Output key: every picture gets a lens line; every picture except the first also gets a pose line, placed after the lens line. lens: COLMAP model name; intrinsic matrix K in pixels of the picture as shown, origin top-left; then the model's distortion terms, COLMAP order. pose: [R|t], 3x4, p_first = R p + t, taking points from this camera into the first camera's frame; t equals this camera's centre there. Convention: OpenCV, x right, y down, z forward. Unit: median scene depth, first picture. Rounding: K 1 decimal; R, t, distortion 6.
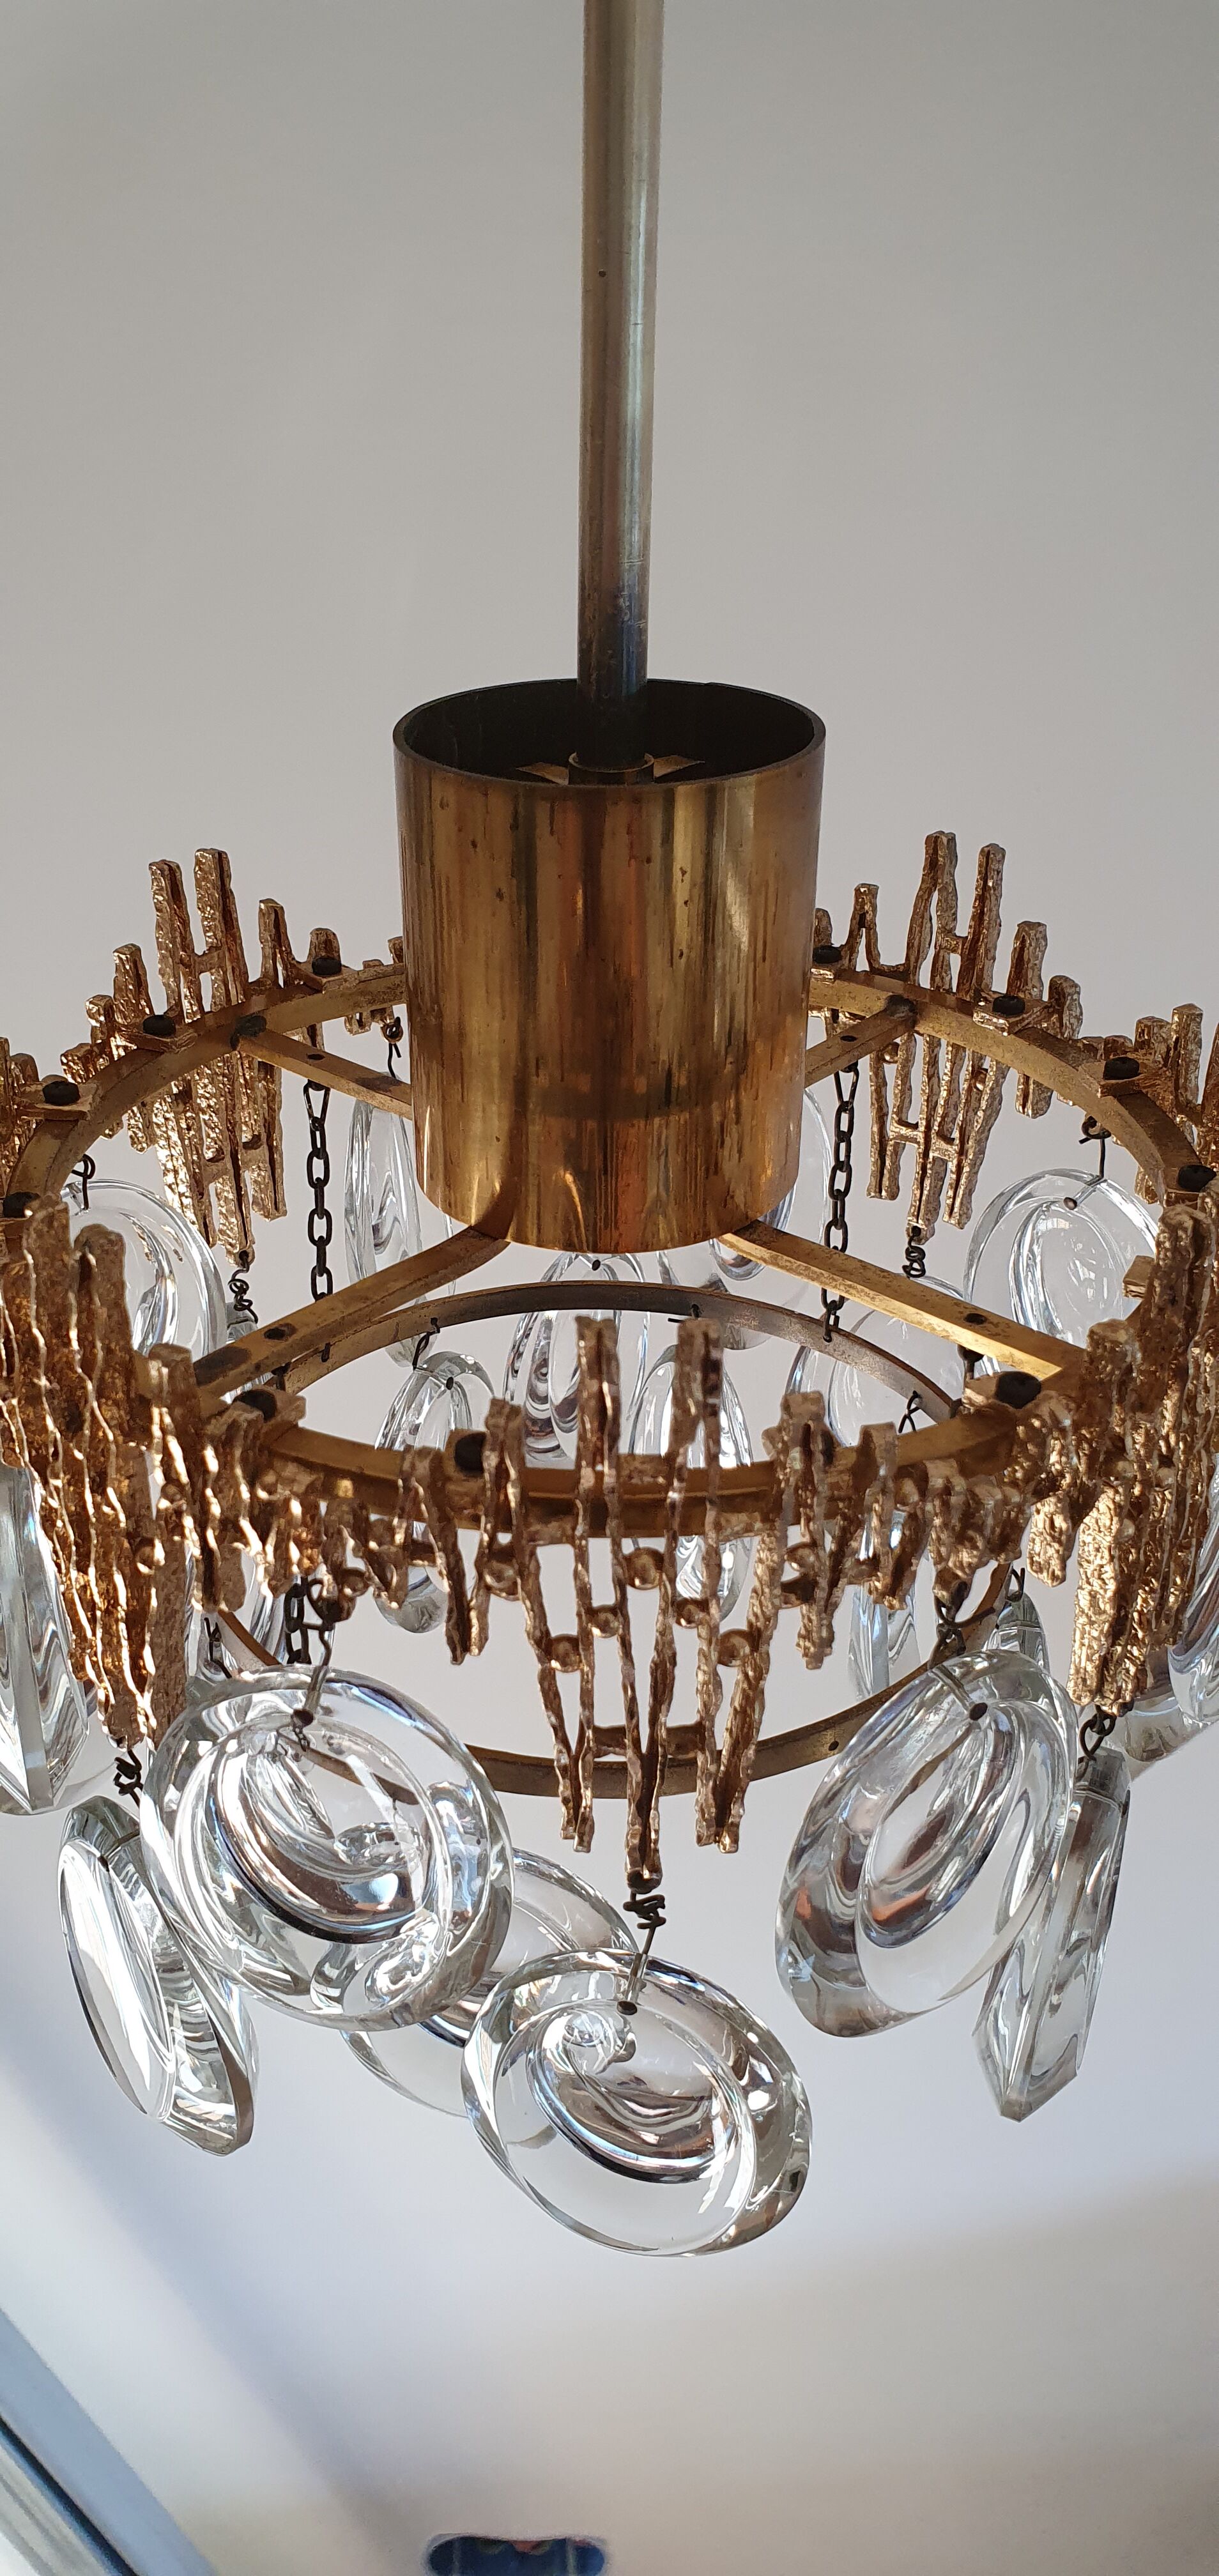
lens RADIAL K [[2000.9, 0, 563.7], [0, 2000.9, 1292.6], [0, 0, 1]] dist [0.084357, -0.027437]
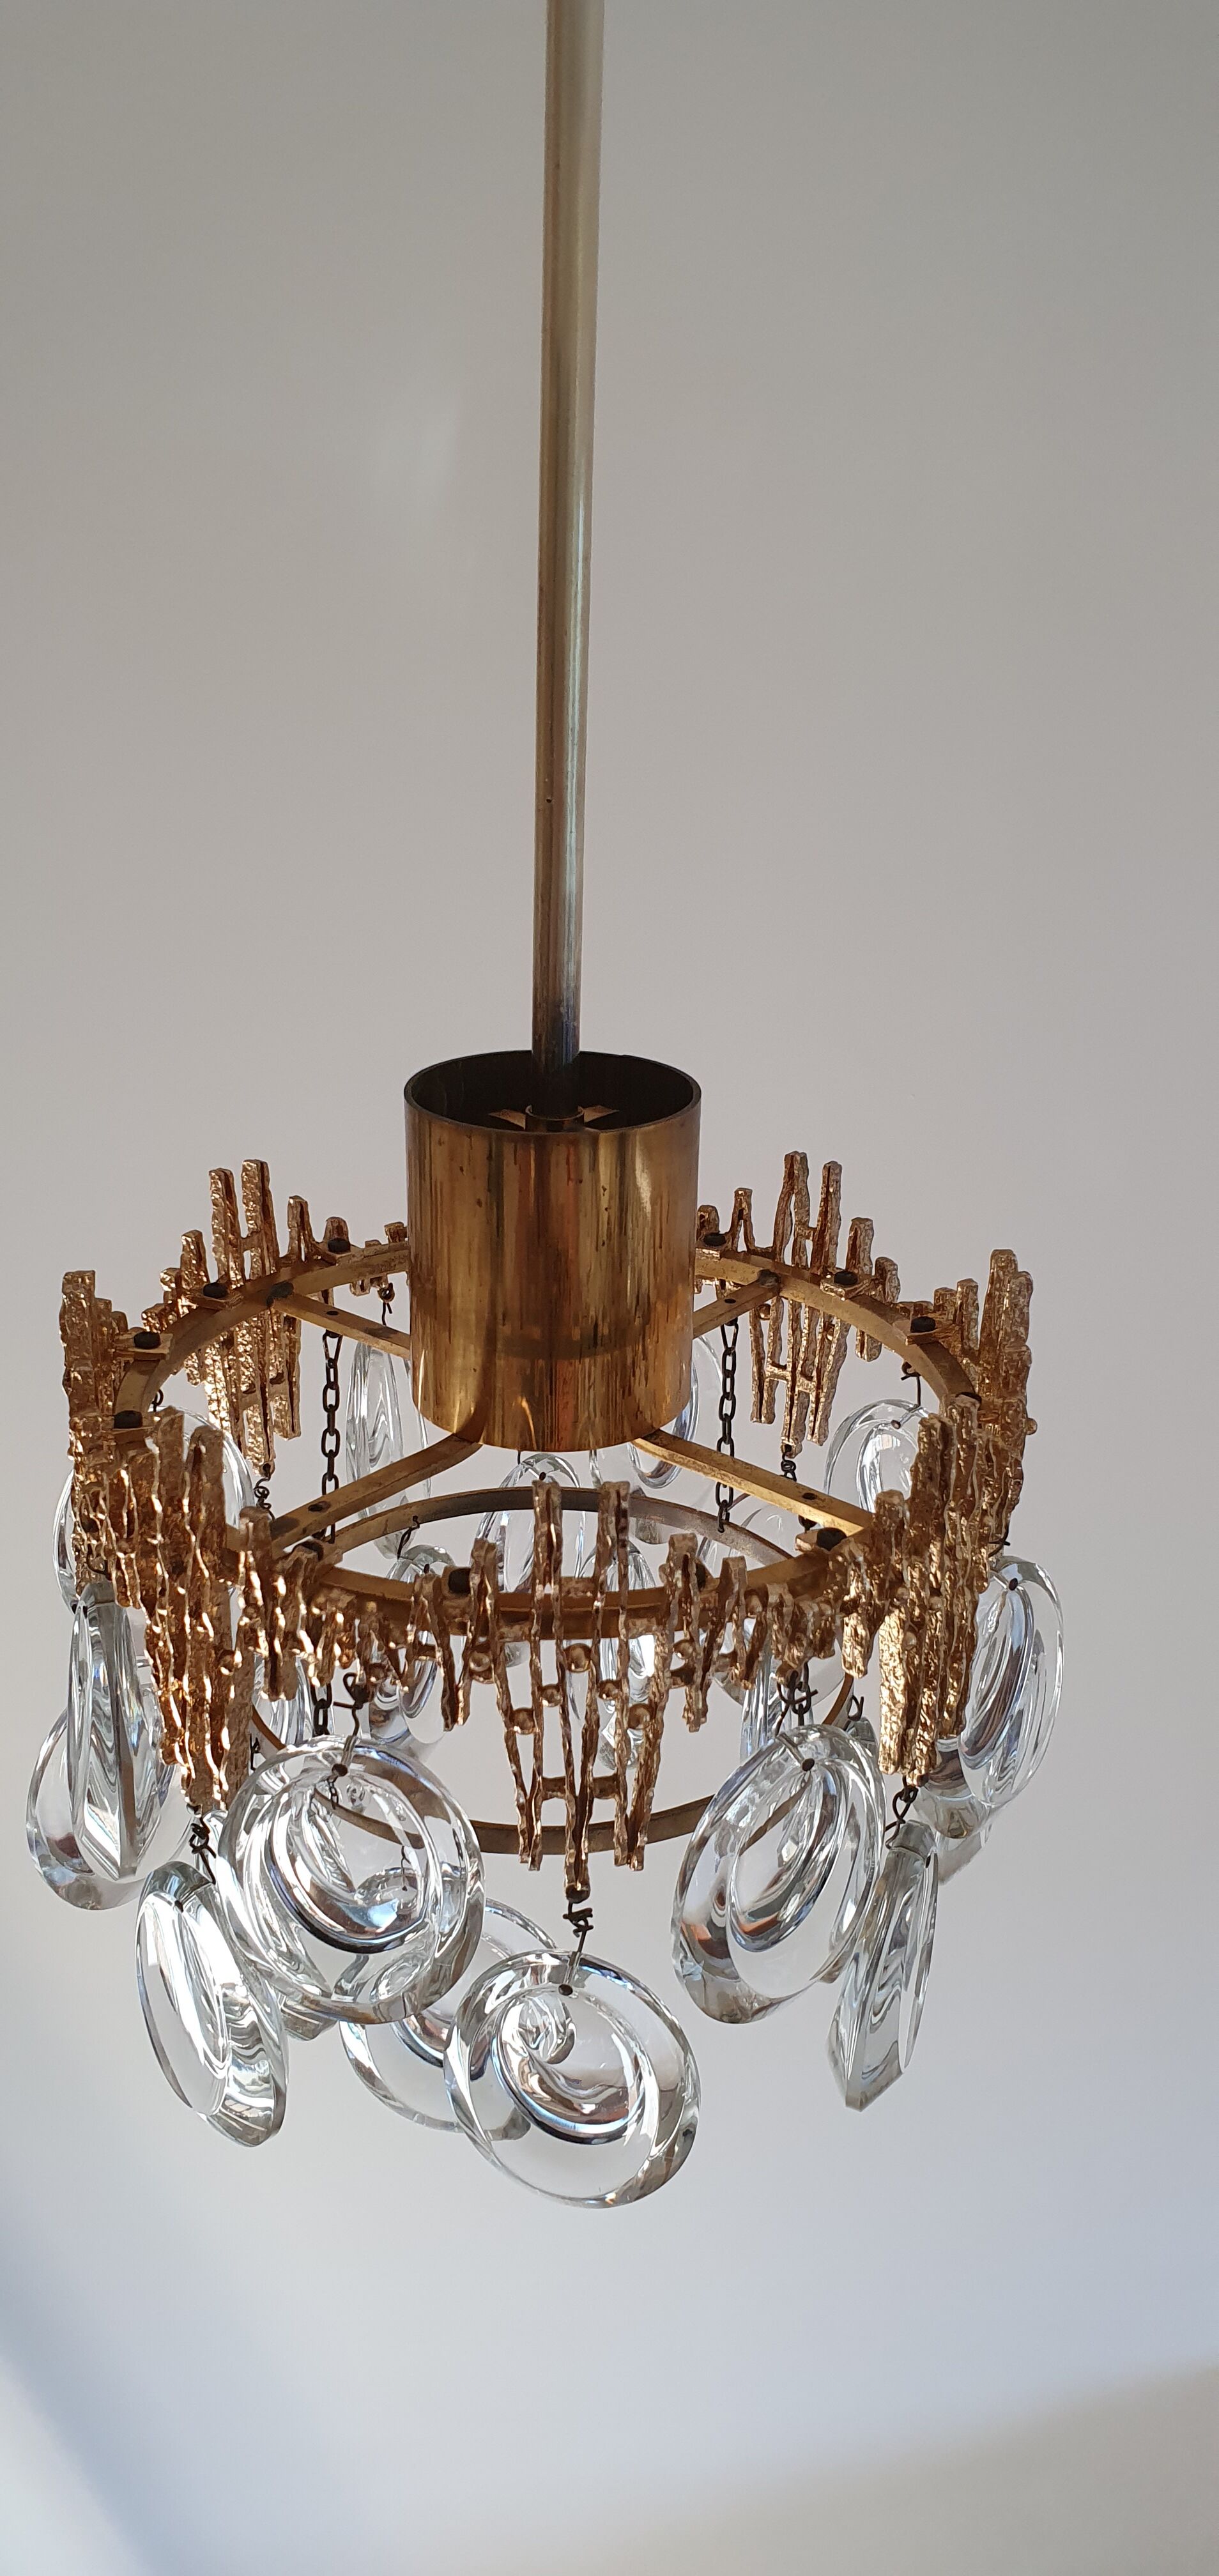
lens RADIAL K [[2000.9, 0, 610.5], [0, 2000.9, 1267.1], [0, 0, 1]] dist [0.084357, -0.027437]
pose [[0.998567, 0.004827, 0.053299, -0.013234], [0.002728, 0.990038, -0.140773, 0.051054], [-0.053447, 0.140717, 0.988606, -0.422523]]
